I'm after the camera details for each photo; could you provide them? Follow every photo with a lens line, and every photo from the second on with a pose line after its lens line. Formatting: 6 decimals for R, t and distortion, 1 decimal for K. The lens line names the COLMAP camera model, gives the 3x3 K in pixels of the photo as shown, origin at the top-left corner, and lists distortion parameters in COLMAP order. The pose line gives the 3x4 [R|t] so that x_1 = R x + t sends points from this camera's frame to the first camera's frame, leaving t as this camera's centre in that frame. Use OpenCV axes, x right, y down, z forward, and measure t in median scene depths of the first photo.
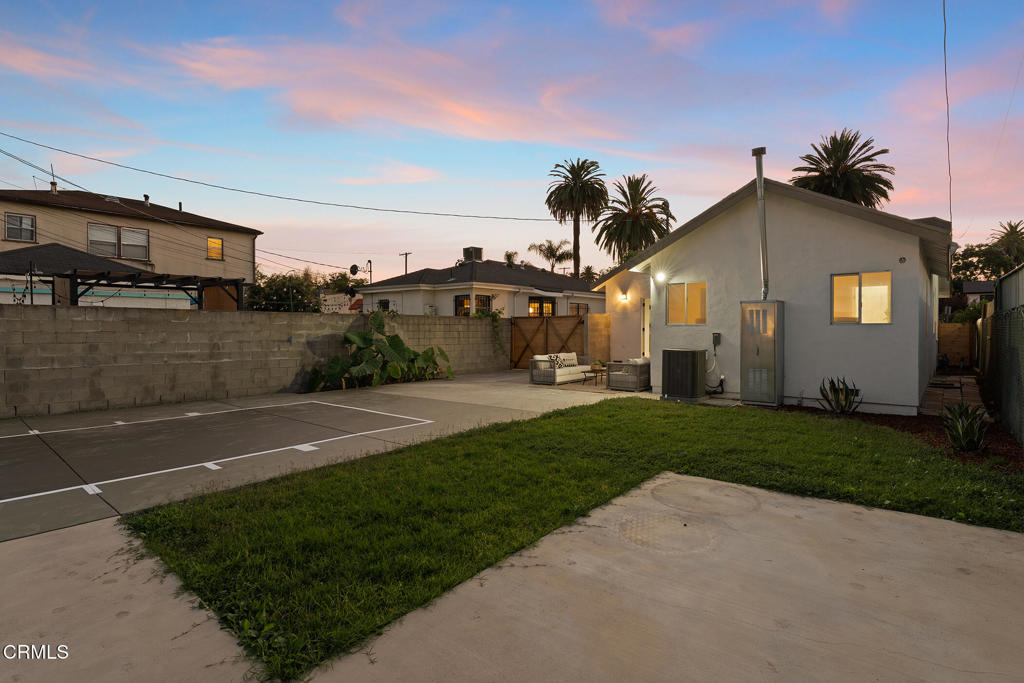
lens RADIAL K [[522.3, 0, 513.2], [0, 522.3, 327.9], [0, 0, 1]] dist [0.000201, -0.000372]
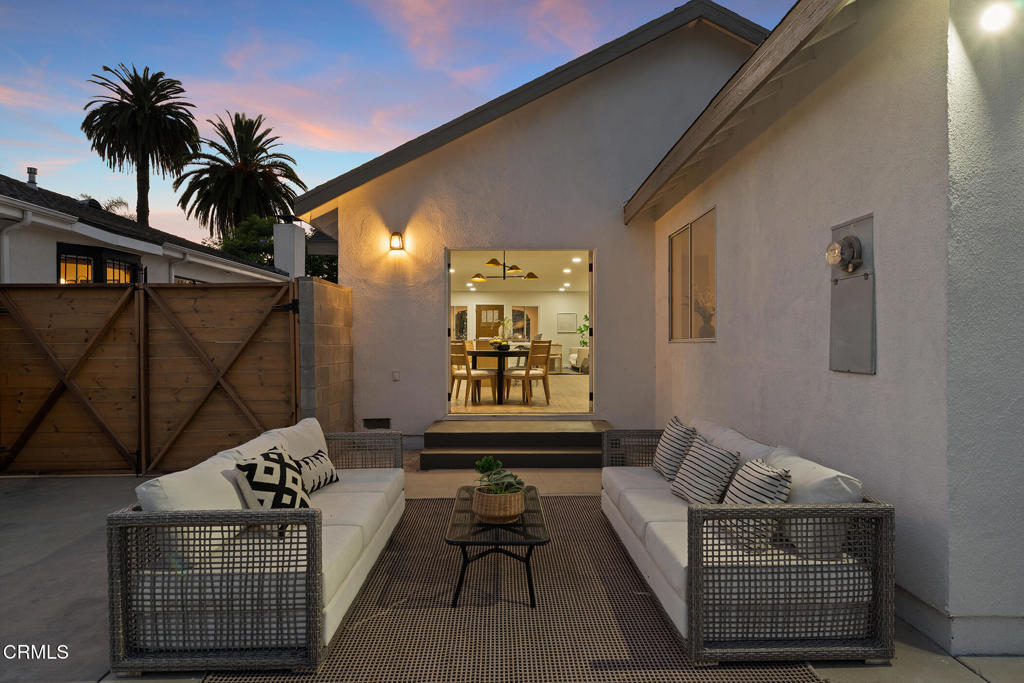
lens RADIAL K [[586.0, 0, 510.9], [0, 586.0, 345.4], [0, 0, 1]] dist [0.003589, 0.000452]
pose [[0.763503, -0.005296, 0.645783, 0.008354], [0.000647, 0.999972, 0.007437, 0.008905], [-0.645804, -0.005260, 0.763485, 0.608326]]
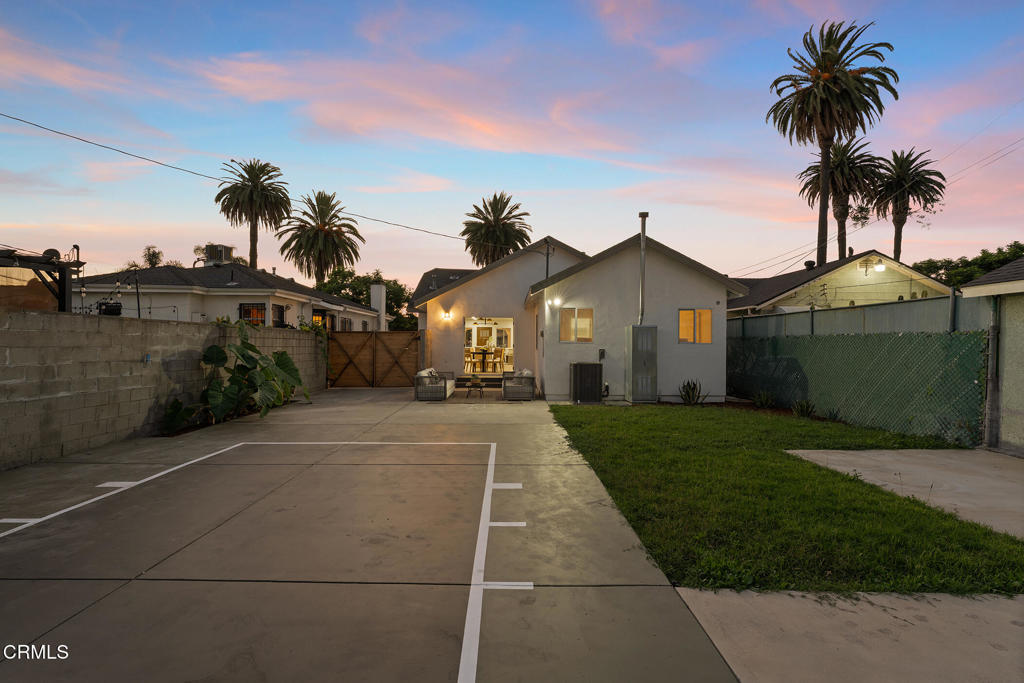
lens RADIAL K [[490.3, 0, 516.8], [0, 490.3, 340.8], [0, 0, 1]] dist [0.001172, 0.000218]
pose [[0.754388, 0.011172, 0.656334, -0.325931], [-0.008336, 0.999938, -0.007439, -0.000082], [-0.656376, 0.000141, 0.754434, 0.138823]]
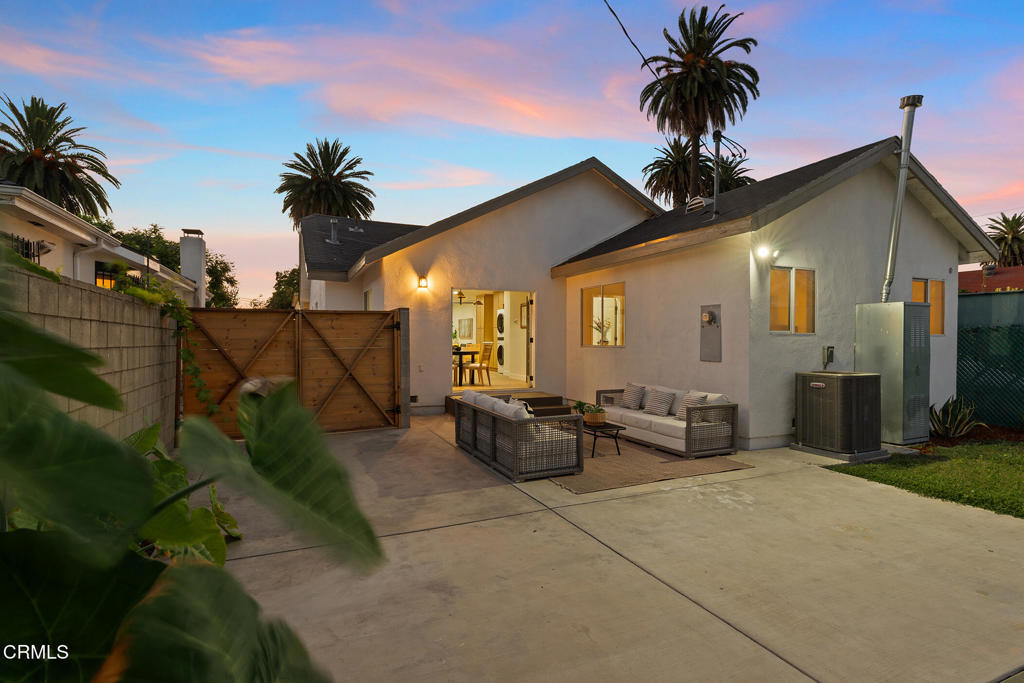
lens RADIAL K [[510.8, 0, 512.0], [0, 510.8, 341.5], [0, 0, 1]] dist [0.002249, 0.000208]
pose [[0.444128, -0.003853, 0.895955, -0.233404], [-0.003556, 0.999975, 0.006063, 0.000776], [-0.895956, -0.005879, 0.444103, 0.636047]]
